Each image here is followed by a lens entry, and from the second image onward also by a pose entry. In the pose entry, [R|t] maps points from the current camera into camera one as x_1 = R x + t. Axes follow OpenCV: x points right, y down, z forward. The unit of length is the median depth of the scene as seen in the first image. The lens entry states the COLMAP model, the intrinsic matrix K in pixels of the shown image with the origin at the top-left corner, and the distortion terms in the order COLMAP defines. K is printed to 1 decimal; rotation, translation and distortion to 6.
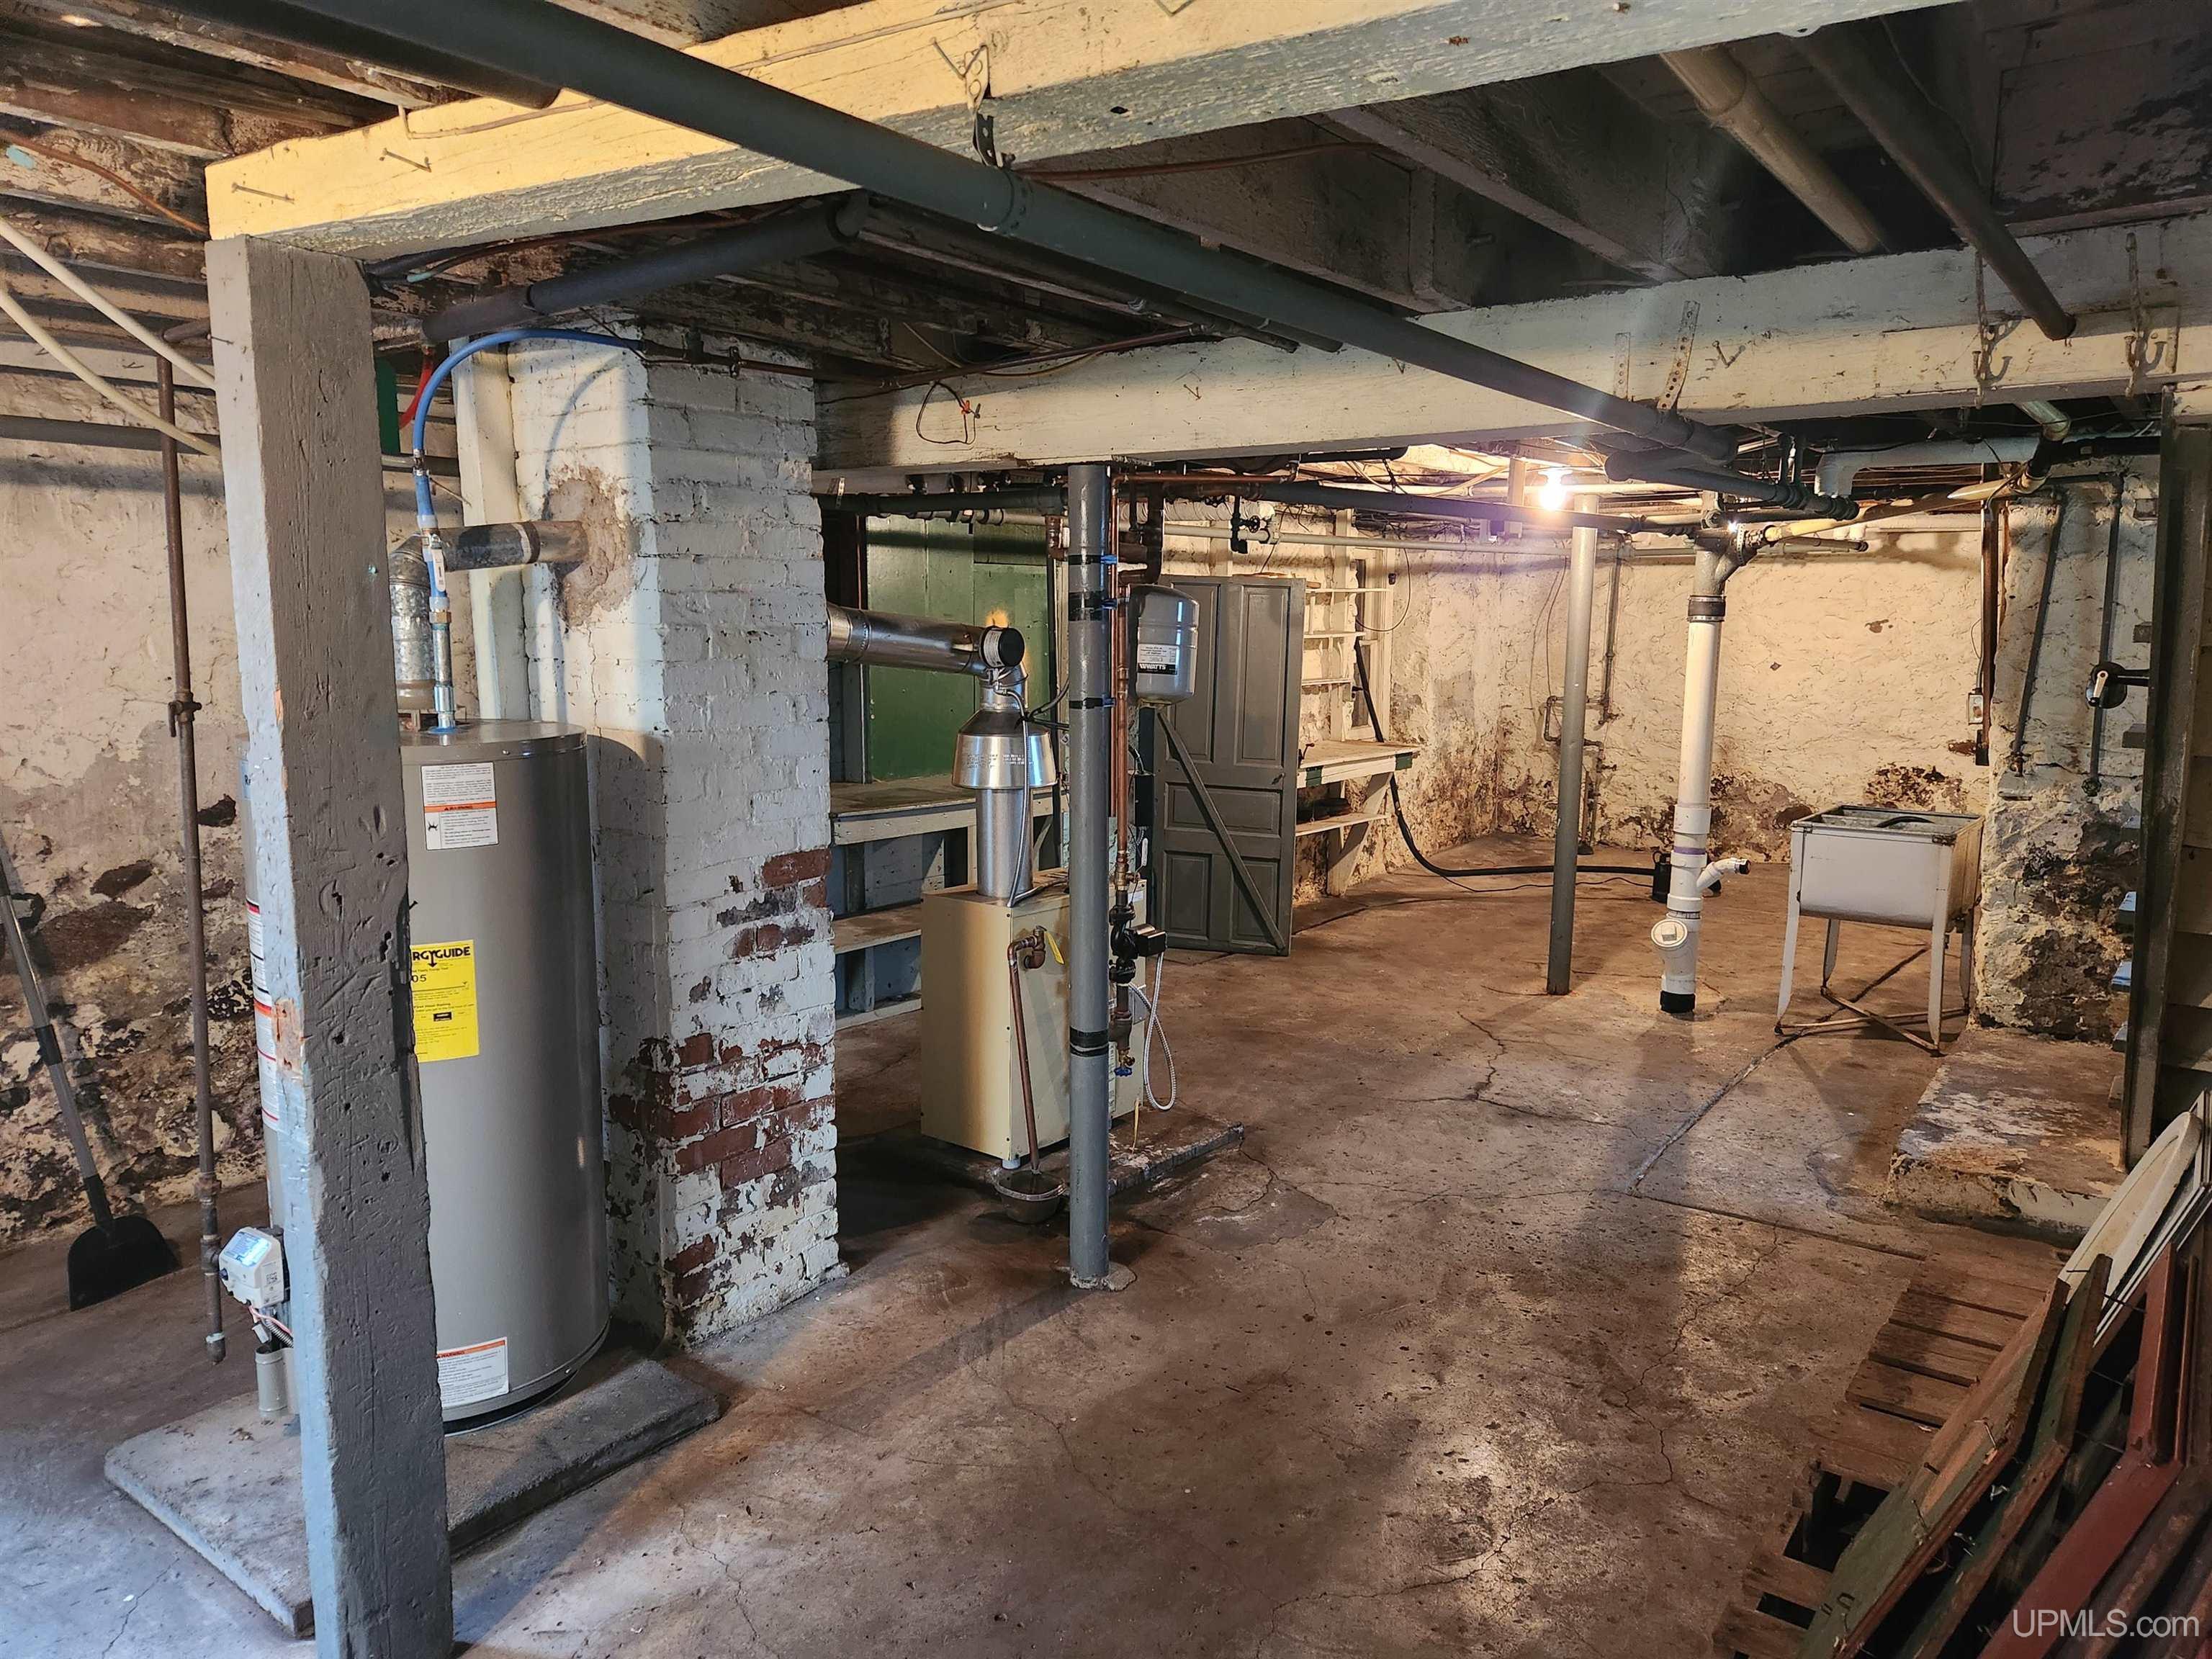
lens RADIAL K [[1497.1, 0, 1095.0], [0, 1497.1, 818.6], [0, 0, 1]] dist [0.019677, -0.009701]
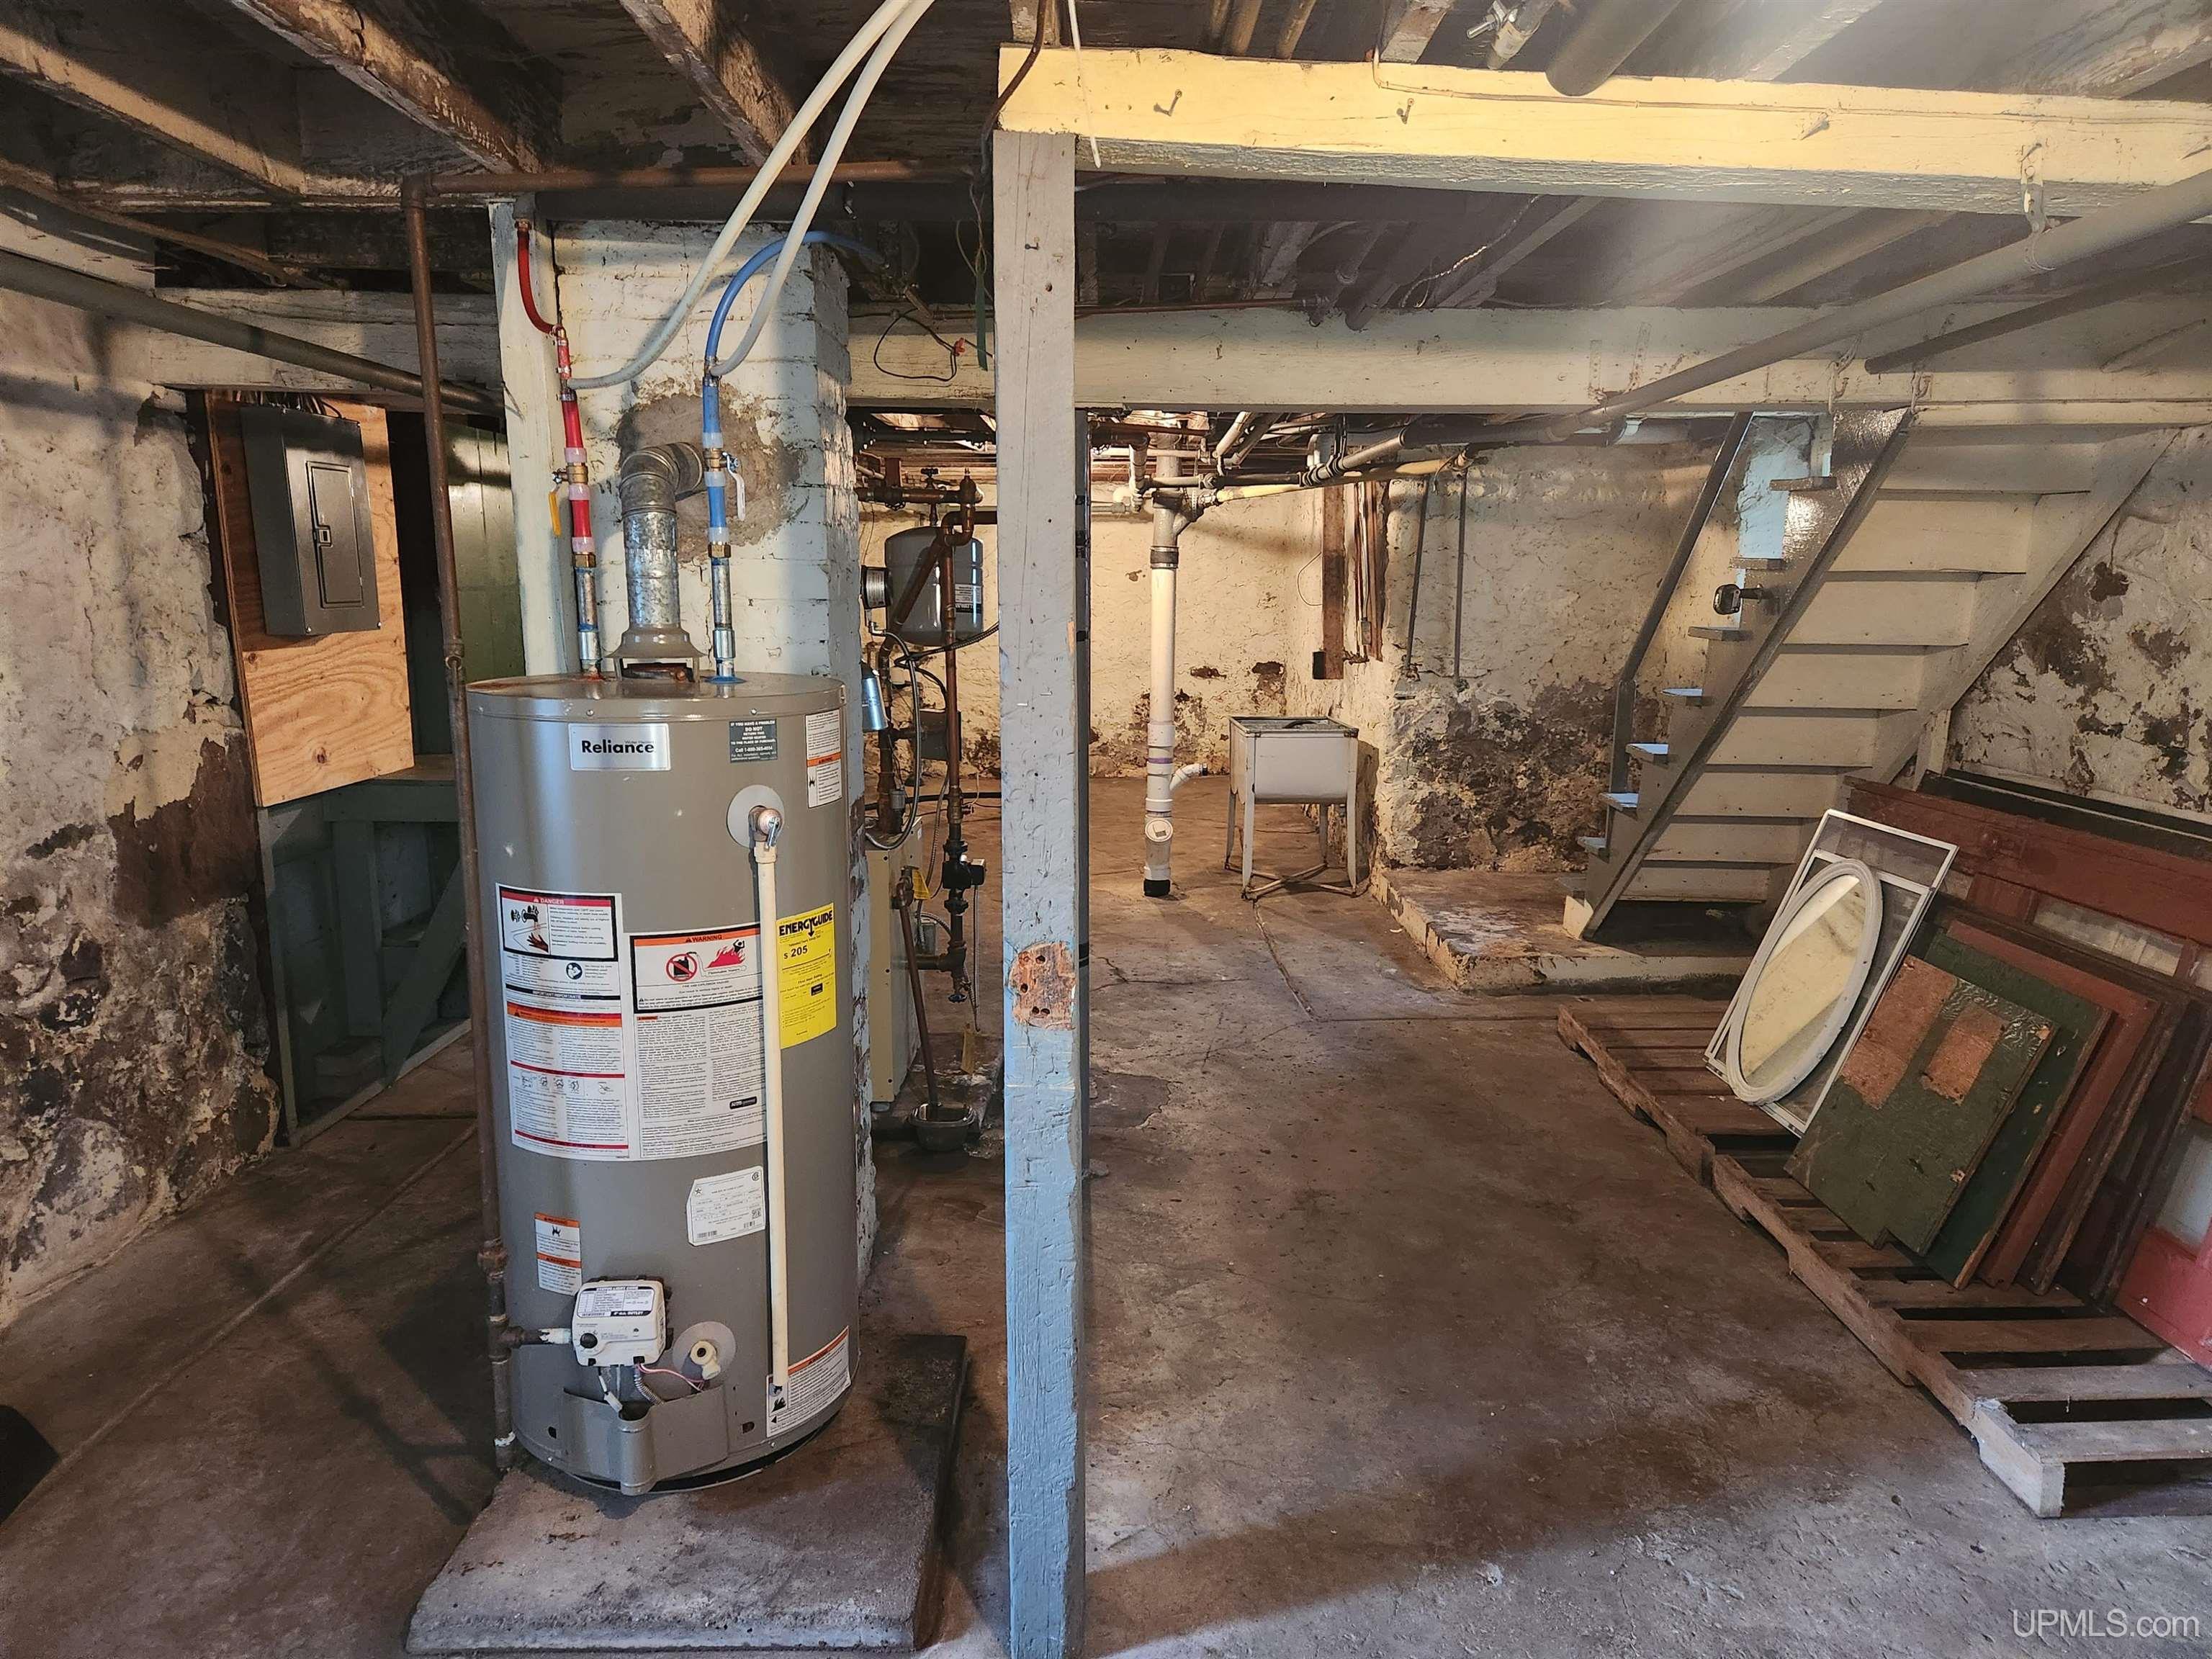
lens RADIAL K [[1497.1, 0, 1089.1], [0, 1497.1, 838.9], [0, 0, 1]] dist [0.019677, -0.009701]
pose [[0.794805, -0.109356, 0.596931, -0.445165], [0.084980, 0.993994, 0.068947, -0.004480], [-0.600886, -0.004072, 0.799324, 0.093407]]
